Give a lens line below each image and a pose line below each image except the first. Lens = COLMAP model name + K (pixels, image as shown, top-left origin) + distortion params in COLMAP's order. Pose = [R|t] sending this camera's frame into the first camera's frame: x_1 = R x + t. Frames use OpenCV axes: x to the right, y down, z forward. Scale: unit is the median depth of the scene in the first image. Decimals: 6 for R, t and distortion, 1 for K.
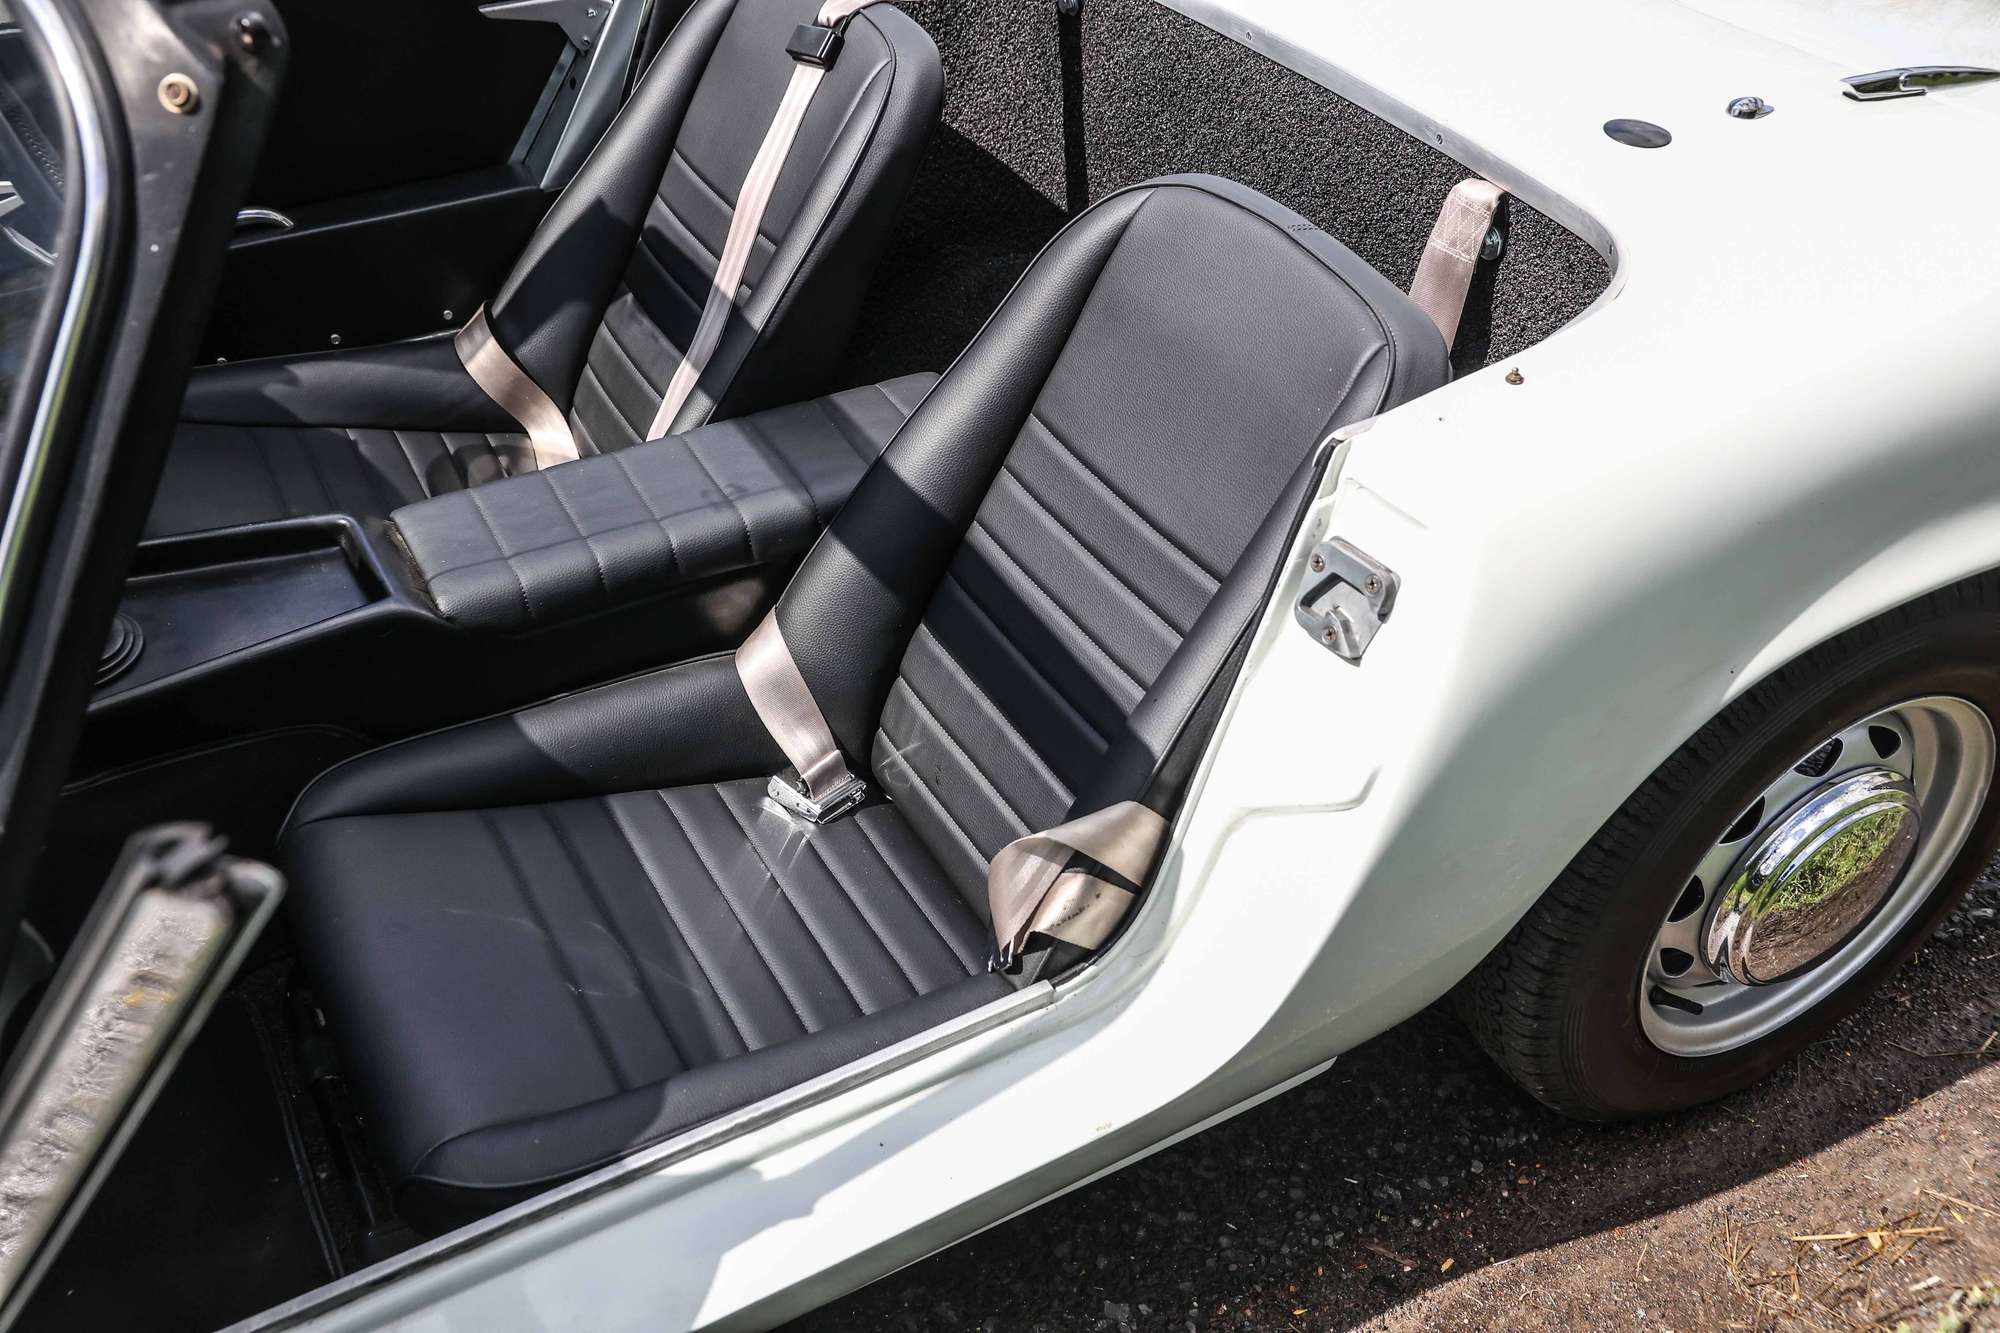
lens RADIAL K [[1971.2, 0, 1000.0], [0, 1971.2, 666.5], [0, 0, 1]] dist [0.006488, 0.001241]
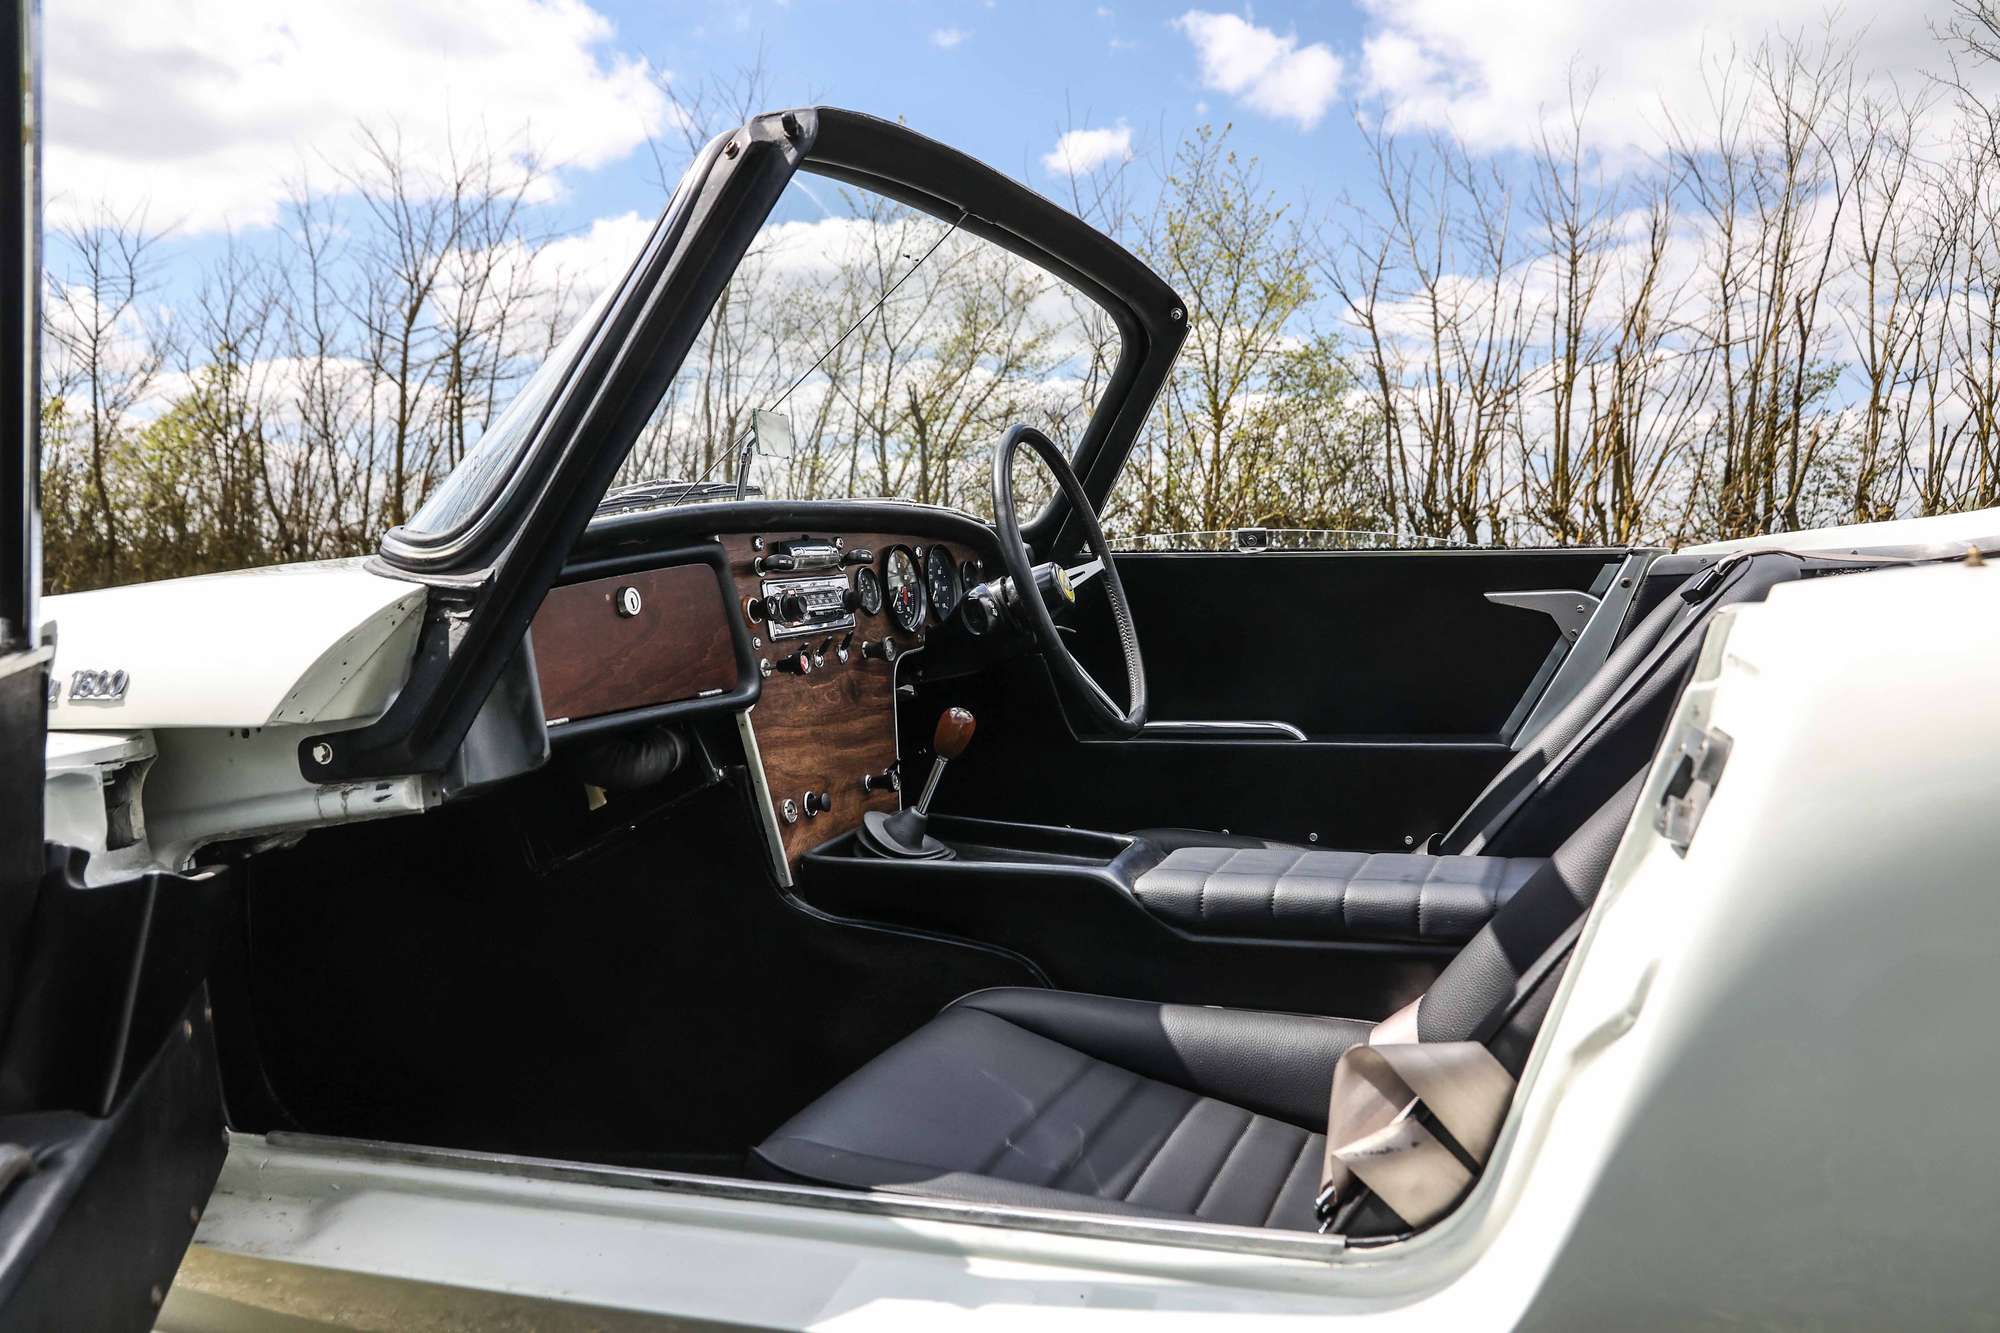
lens RADIAL K [[1687.8, 0, 1000.0], [0, 1687.8, 666.5], [0, 0, 1]] dist [-0.007215, -0.002113]
pose [[0.649026, 0.027452, -0.760271, 0.479294], [-0.430660, 0.837066, -0.337420, 0.264862], [0.627134, 0.546413, 0.555100, 0.361462]]
